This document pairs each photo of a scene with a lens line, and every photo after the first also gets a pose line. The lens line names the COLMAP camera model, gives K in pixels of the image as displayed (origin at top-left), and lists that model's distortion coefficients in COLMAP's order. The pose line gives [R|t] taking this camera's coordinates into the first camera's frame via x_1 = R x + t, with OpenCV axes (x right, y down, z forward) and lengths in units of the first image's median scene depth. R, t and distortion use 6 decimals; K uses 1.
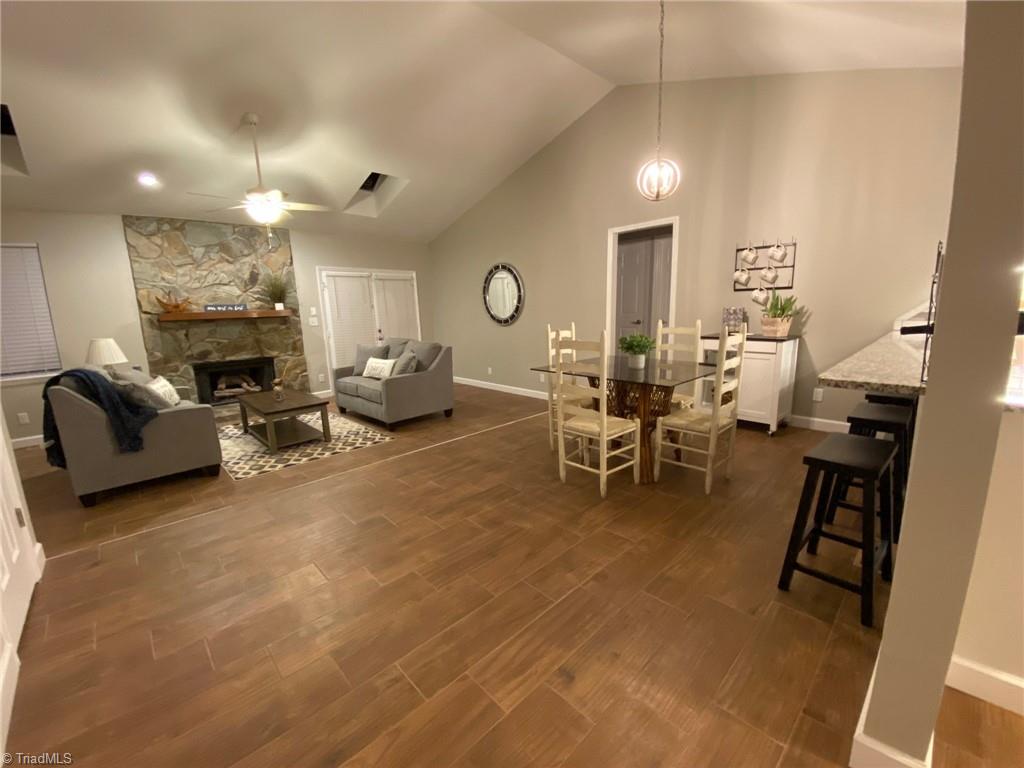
lens RADIAL K [[413.2, 0, 517.2], [0, 413.2, 380.9], [0, 0, 1]] dist [0.001079, -0.017055]
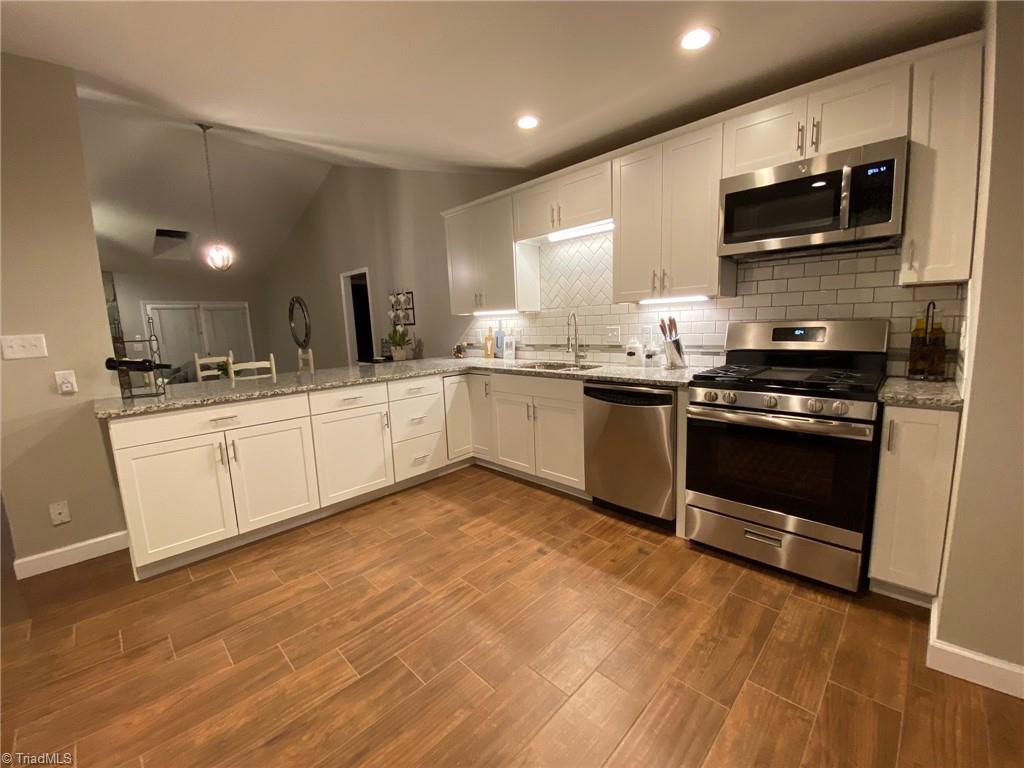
lens RADIAL K [[413.7, 0, 514.2], [0, 413.7, 381.4], [0, 0, 1]] dist [0.067438, -0.047291]
pose [[0.999909, -0.010320, 0.008714, 0.677377], [0.010612, 0.999362, -0.034115, 0.010081], [-0.008356, 0.034204, 0.999380, -0.262843]]
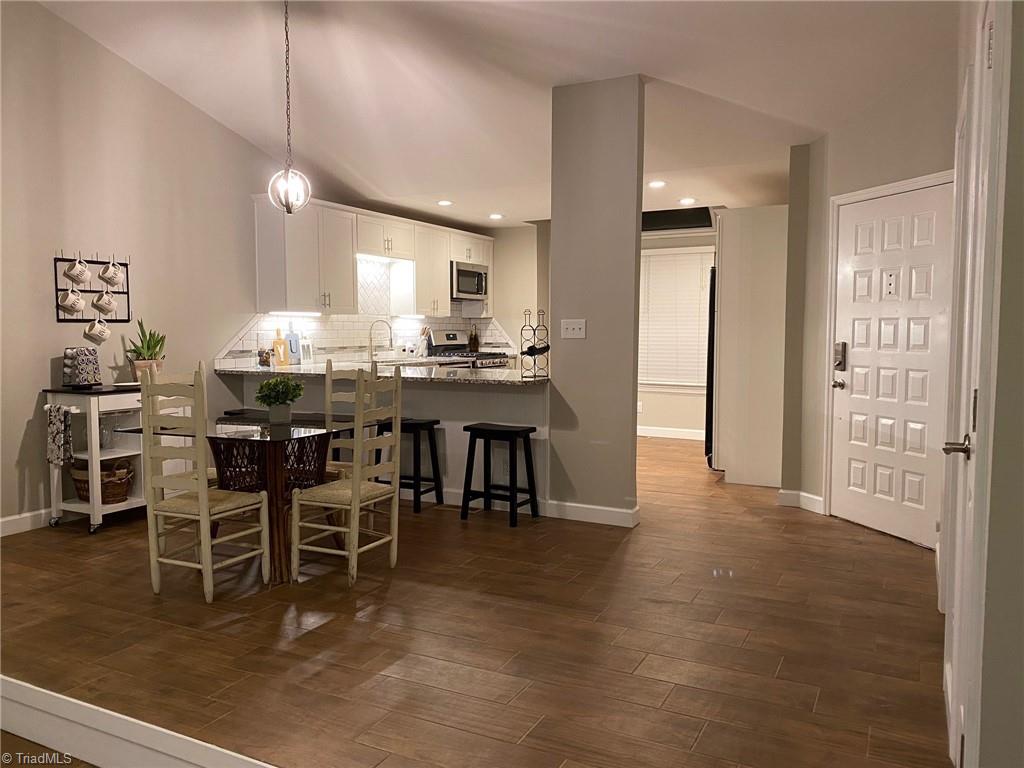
lens RADIAL K [[773.7, 0, 512.0], [0, 773.7, 384.0], [0, 0, 1]] dist [0.032165, -0.003325]
pose [[-0.309228, -0.041041, 0.950102, -0.598674], [0.172440, 0.980087, 0.098460, -0.087759], [-0.935223, 0.194283, -0.295993, 0.519627]]
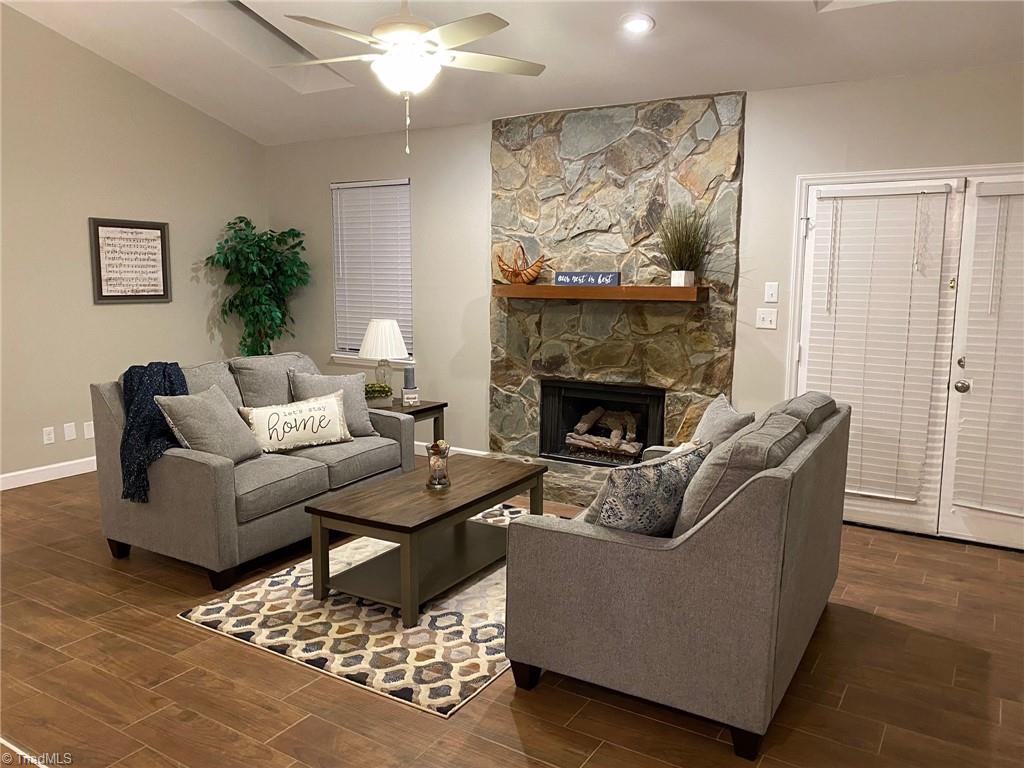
lens RADIAL K [[773.7, 0, 512.0], [0, 773.7, 384.0], [0, 0, 1]] dist [0.032165, -0.003325]
pose [[0.232058, 0.168000, -0.958084, 0.198899], [-0.181016, 0.975225, 0.127162, -0.155746], [0.955710, 0.143919, 0.256719, 0.691096]]
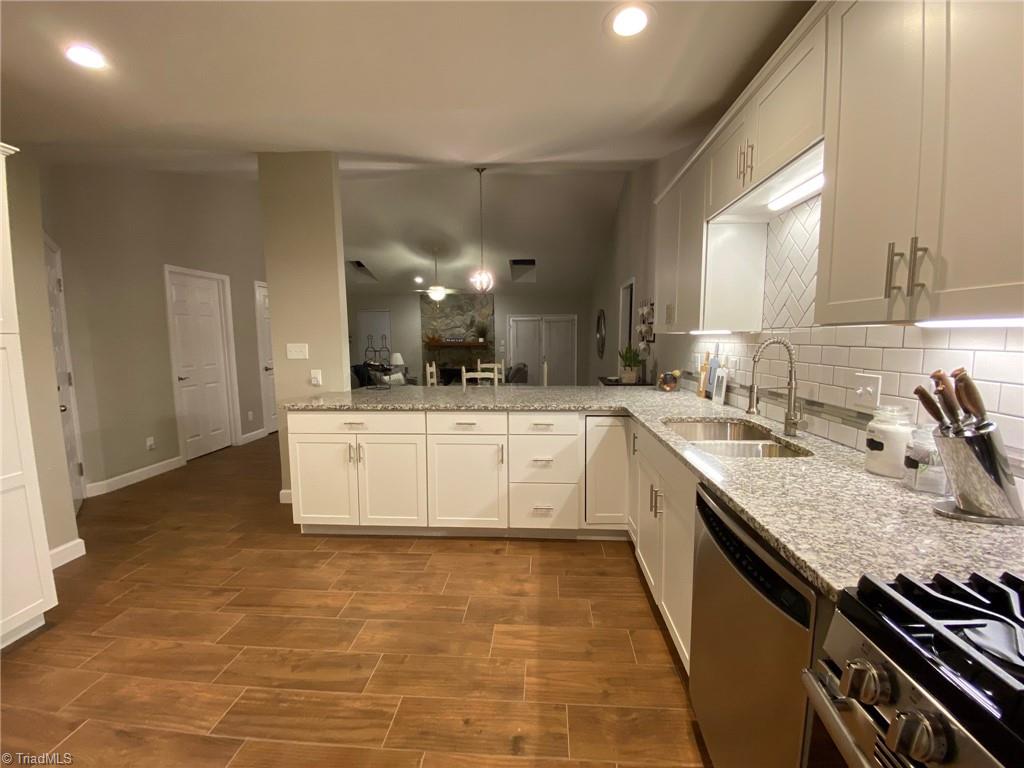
lens RADIAL K [[413.7, 0, 514.2], [0, 413.7, 381.4], [0, 0, 1]] dist [0.067438, -0.047291]
pose [[0.661589, 0.102472, -0.742832, 0.870930], [-0.141730, 0.989852, 0.010319, -0.050309], [0.736351, 0.098455, 0.669398, -0.031624]]
